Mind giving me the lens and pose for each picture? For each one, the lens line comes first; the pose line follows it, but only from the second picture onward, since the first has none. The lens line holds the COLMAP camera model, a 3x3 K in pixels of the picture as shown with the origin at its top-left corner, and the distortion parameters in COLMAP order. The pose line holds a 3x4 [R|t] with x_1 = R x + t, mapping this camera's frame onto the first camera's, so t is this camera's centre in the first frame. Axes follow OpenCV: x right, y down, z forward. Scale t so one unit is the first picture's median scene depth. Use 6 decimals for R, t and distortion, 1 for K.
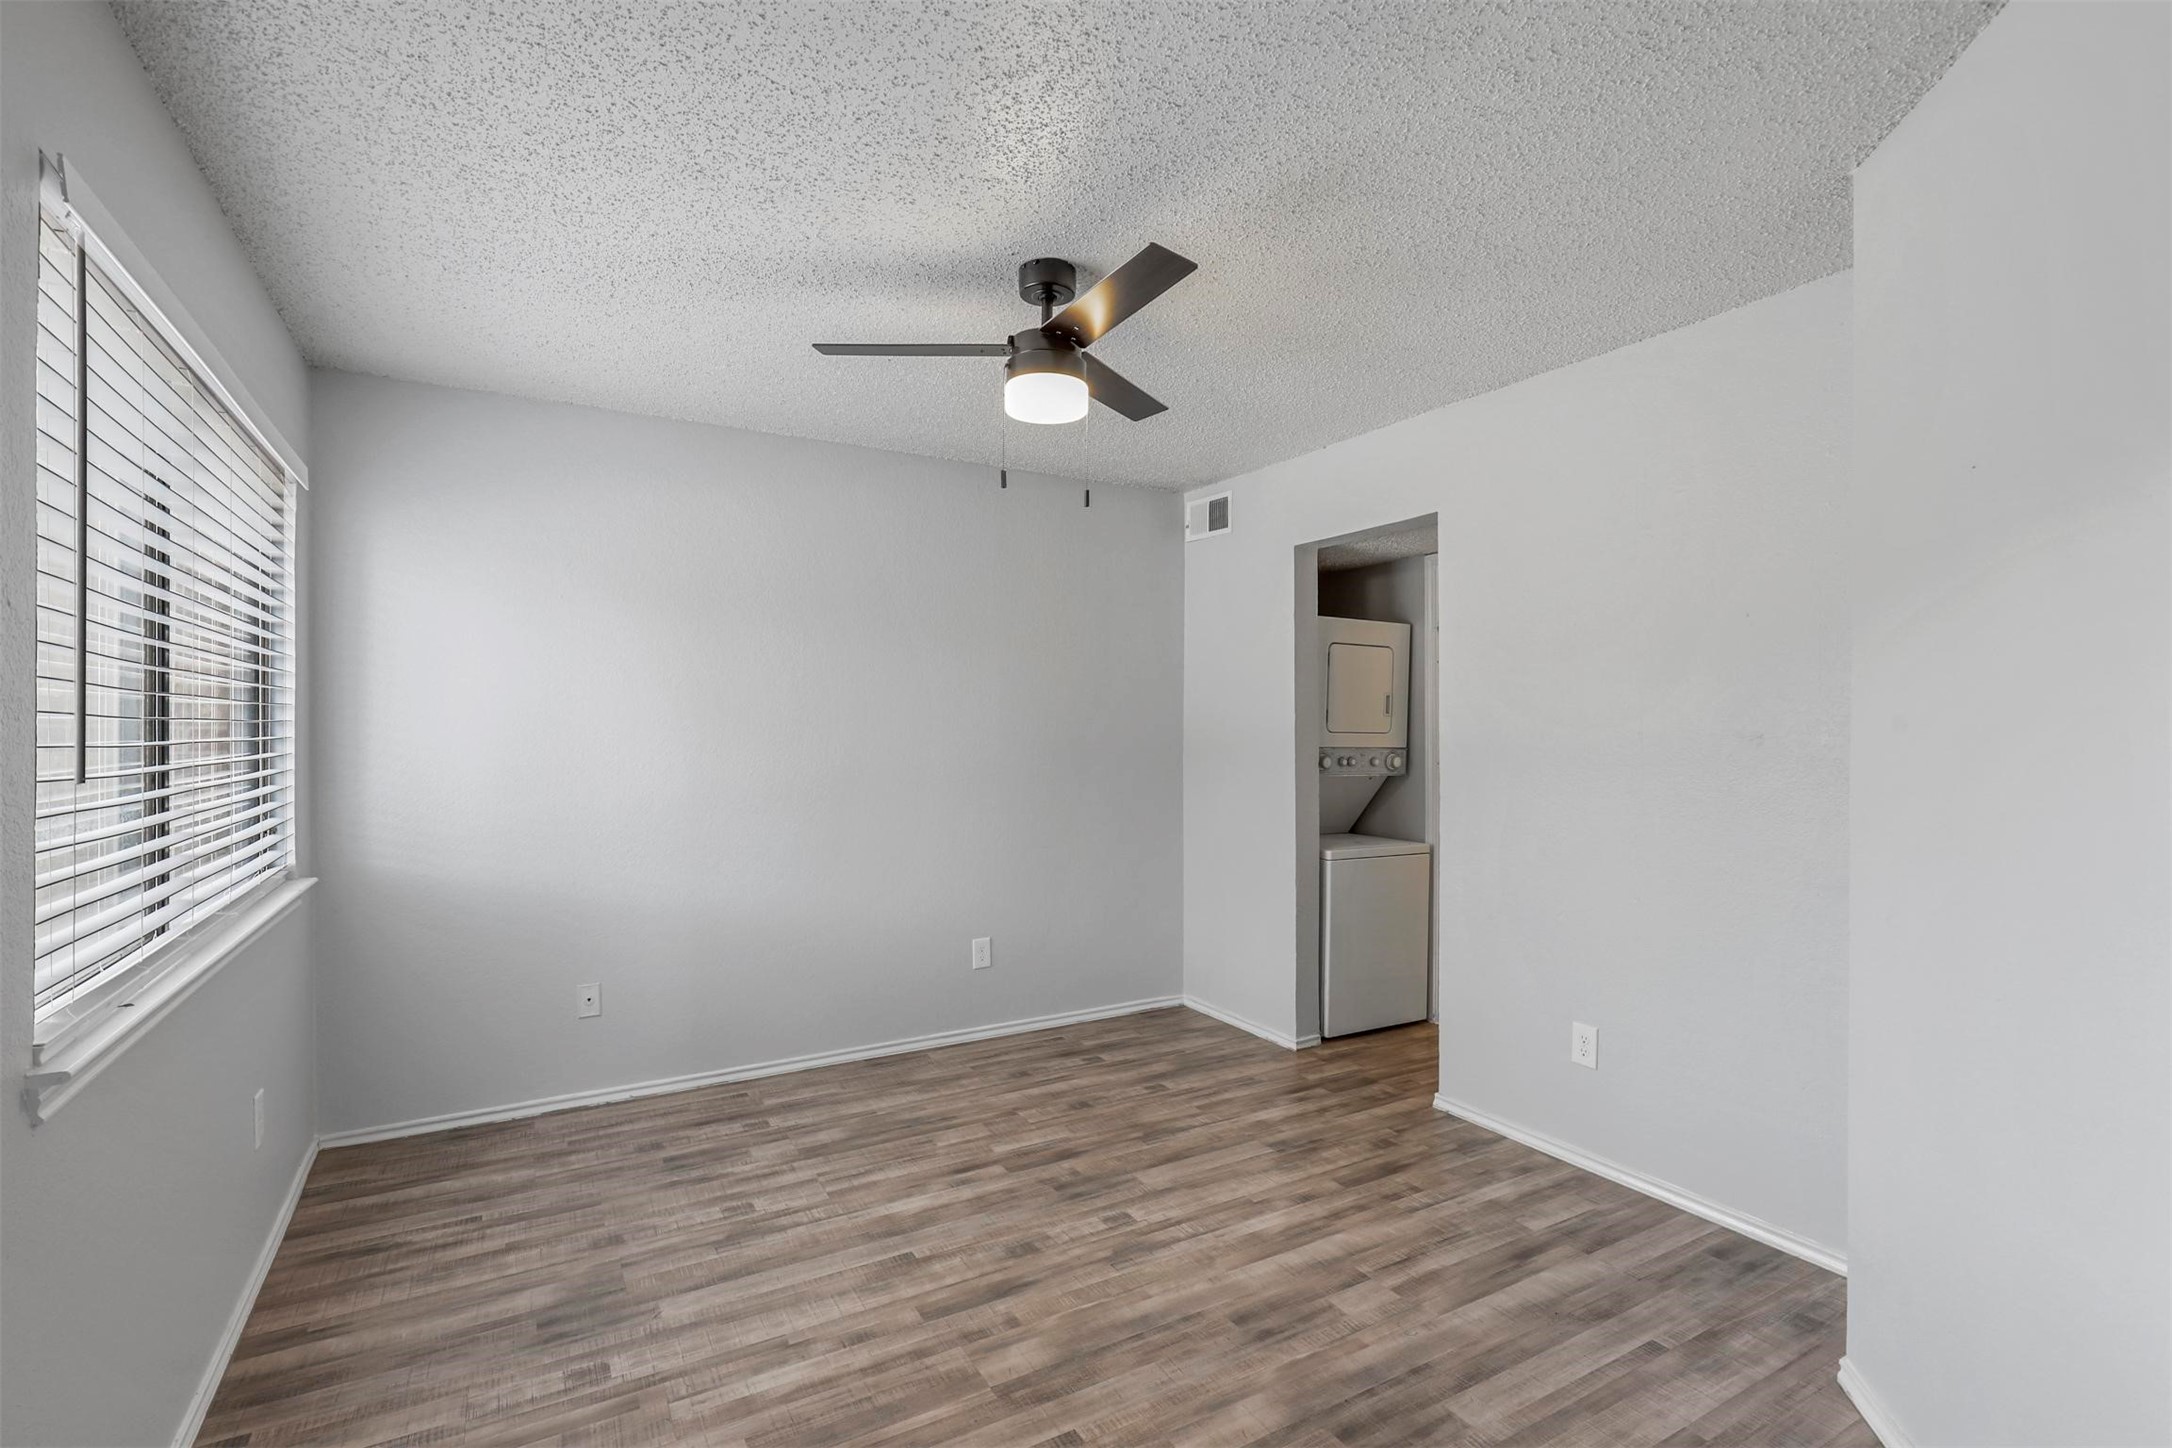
lens RADIAL K [[977.9, 0, 1084.6], [0, 977.9, 720.8], [0, 0, 1]] dist [0.000193, -0.000542]
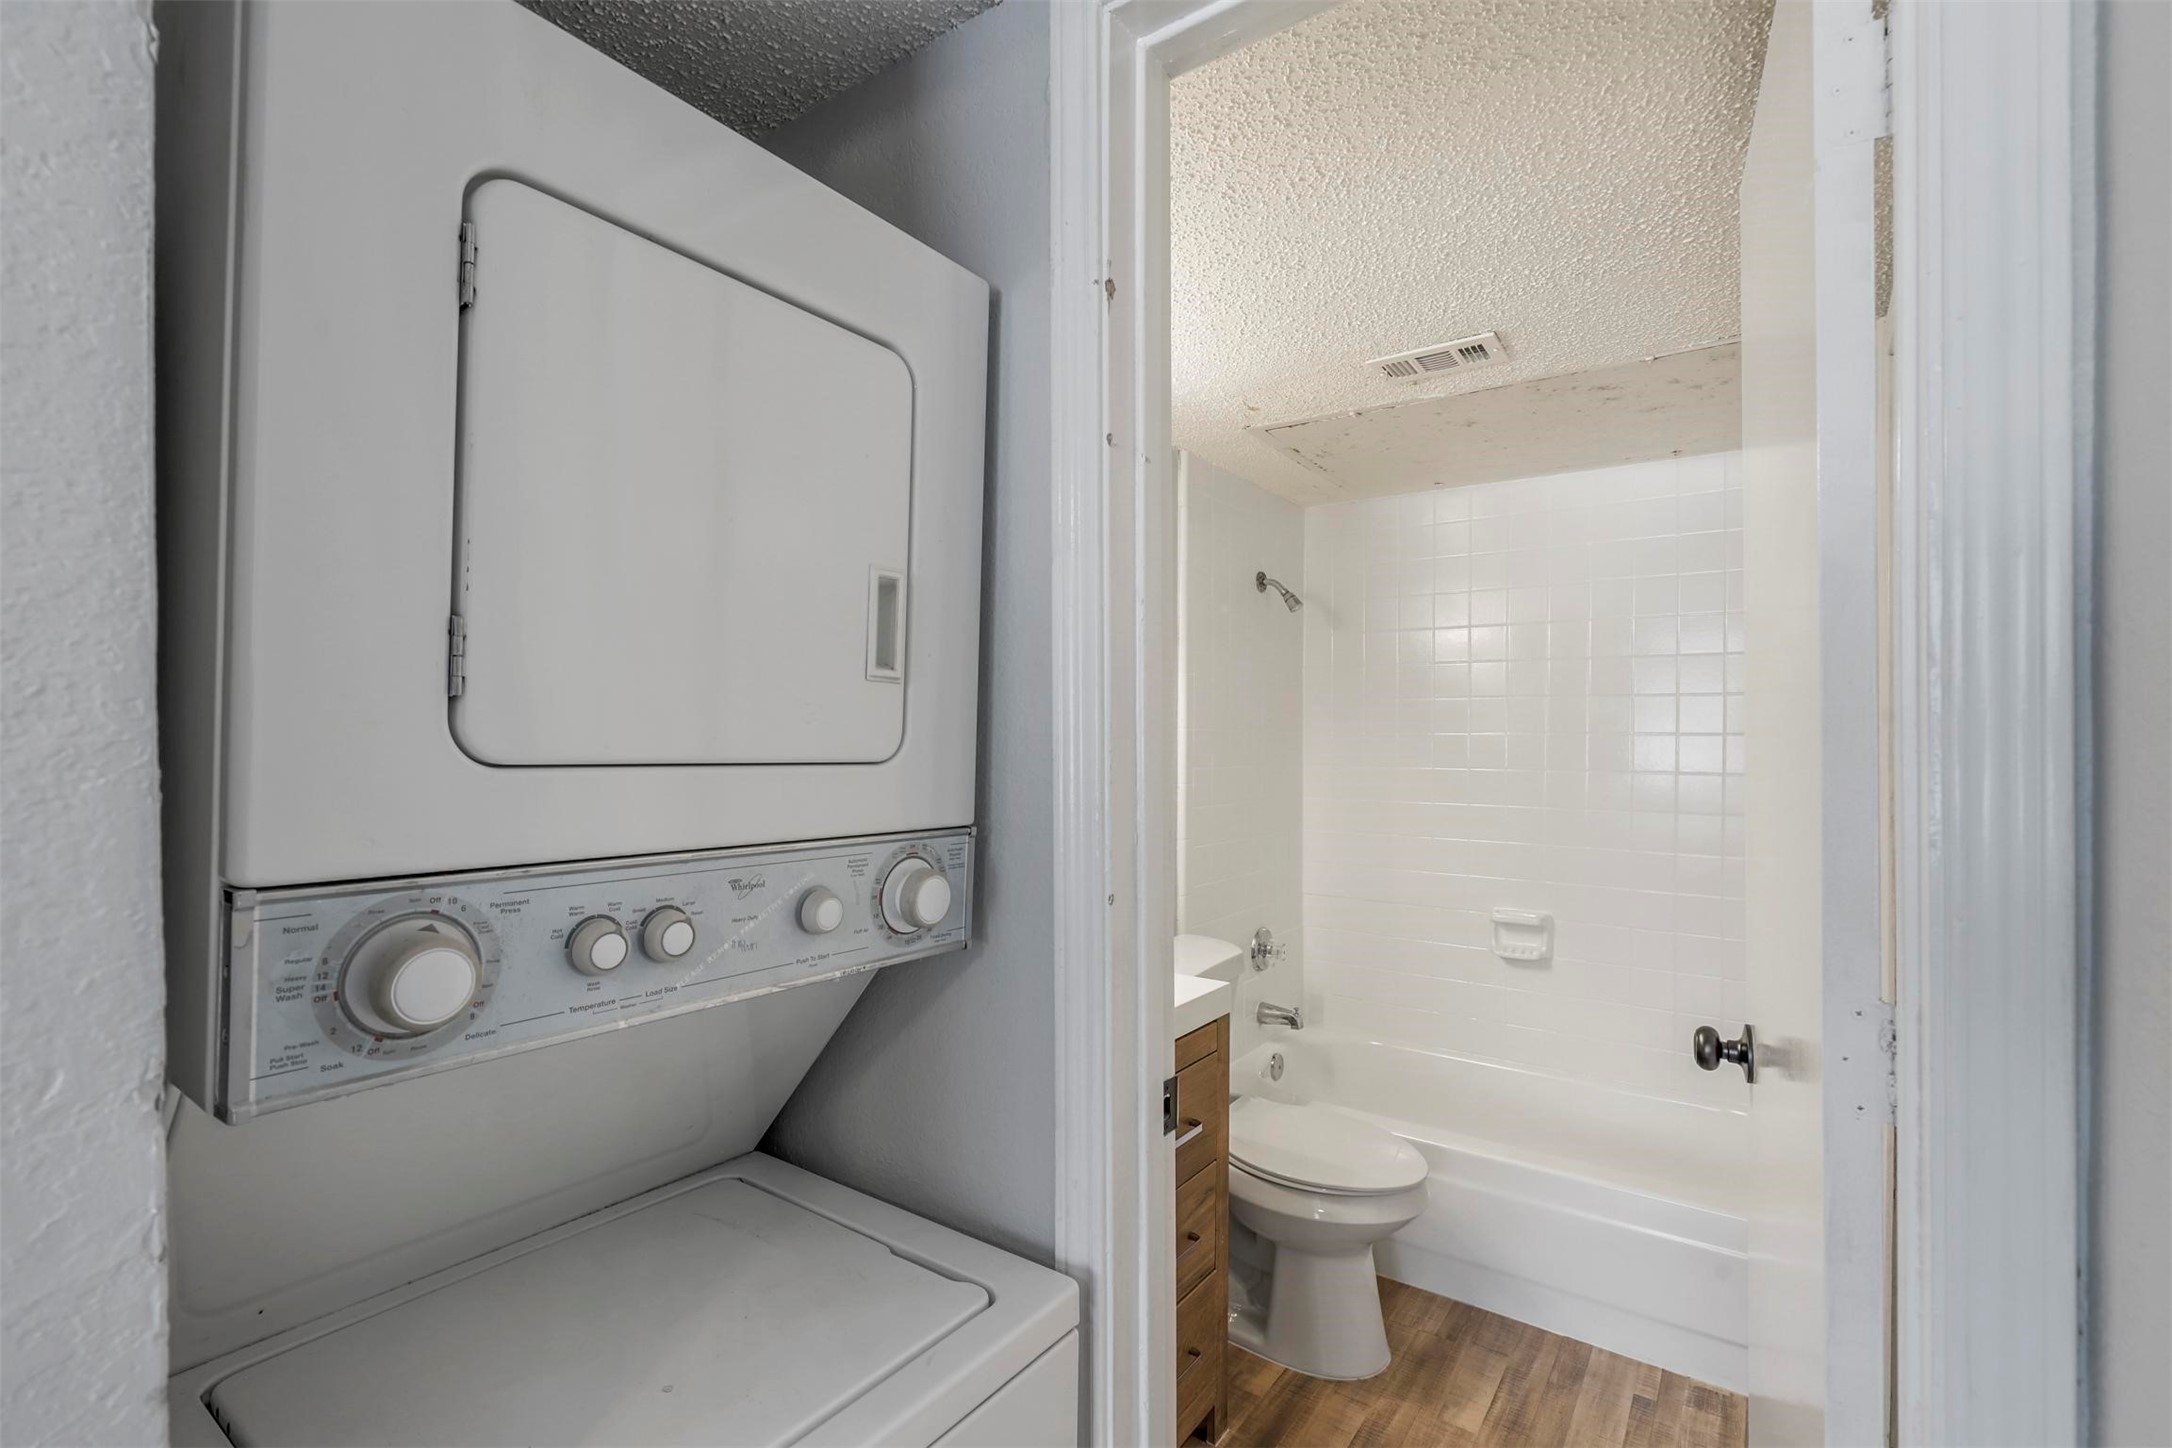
lens RADIAL K [[977.9, 0, 1086.6], [0, 977.9, 722.8], [0, 0, 1]] dist [0.000193, -0.000542]
pose [[0.911704, -0.000331, 0.410849, 0.263534], [0.001311, 0.999997, -0.002102, 0.004650], [-0.410847, 0.002455, 0.911701, 0.793163]]
